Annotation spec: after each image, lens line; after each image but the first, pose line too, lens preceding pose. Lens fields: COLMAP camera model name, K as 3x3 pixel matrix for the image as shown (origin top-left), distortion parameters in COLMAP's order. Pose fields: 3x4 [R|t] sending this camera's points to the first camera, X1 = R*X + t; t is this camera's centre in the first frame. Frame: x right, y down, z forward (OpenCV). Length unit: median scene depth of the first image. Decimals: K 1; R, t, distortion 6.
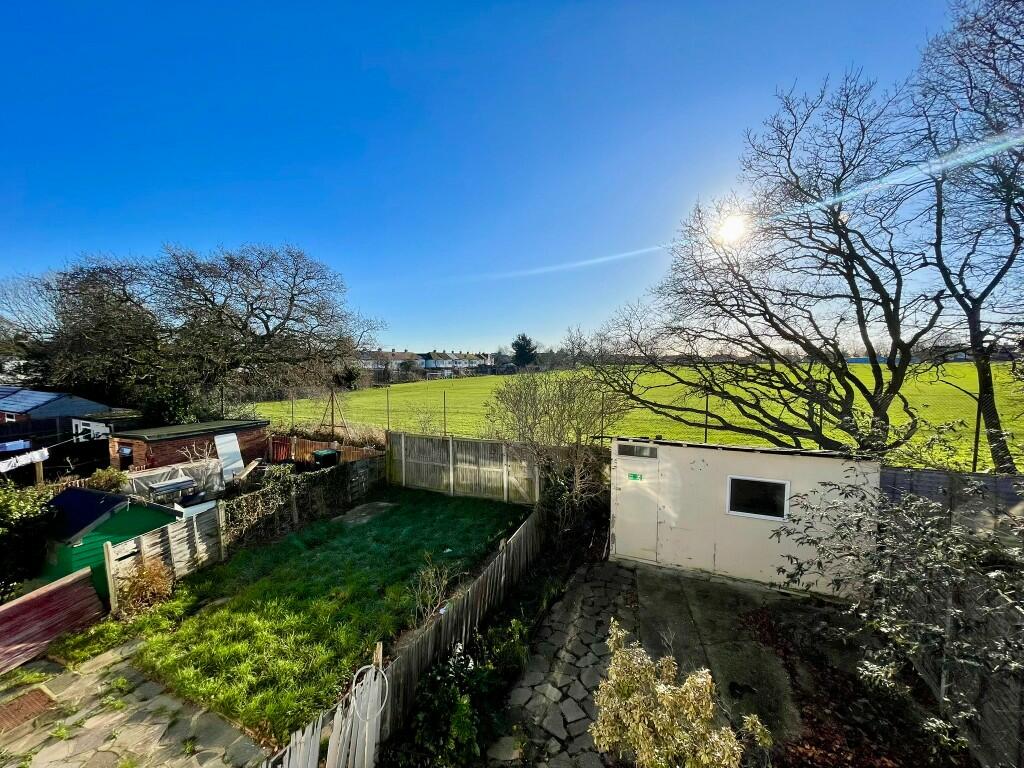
lens RADIAL K [[414.9, 0, 513.0], [0, 414.9, 385.3], [0, 0, 1]] dist [-0.003427, 0.000344]
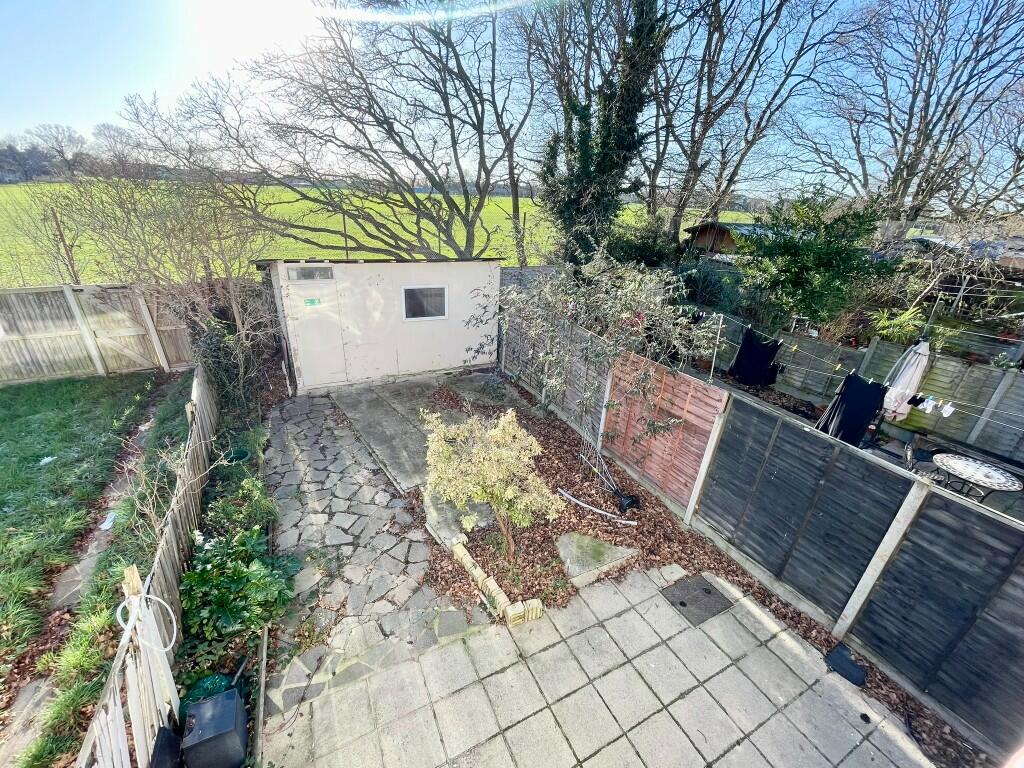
lens RADIAL K [[414.9, 0, 513.0], [0, 414.9, 385.3], [0, 0, 1]] dist [-0.003427, 0.000344]
pose [[0.607496, -0.295284, 0.737398, -0.155519], [-0.011108, 0.925087, 0.379594, 0.035189], [-0.794245, -0.238793, 0.558706, 0.085125]]
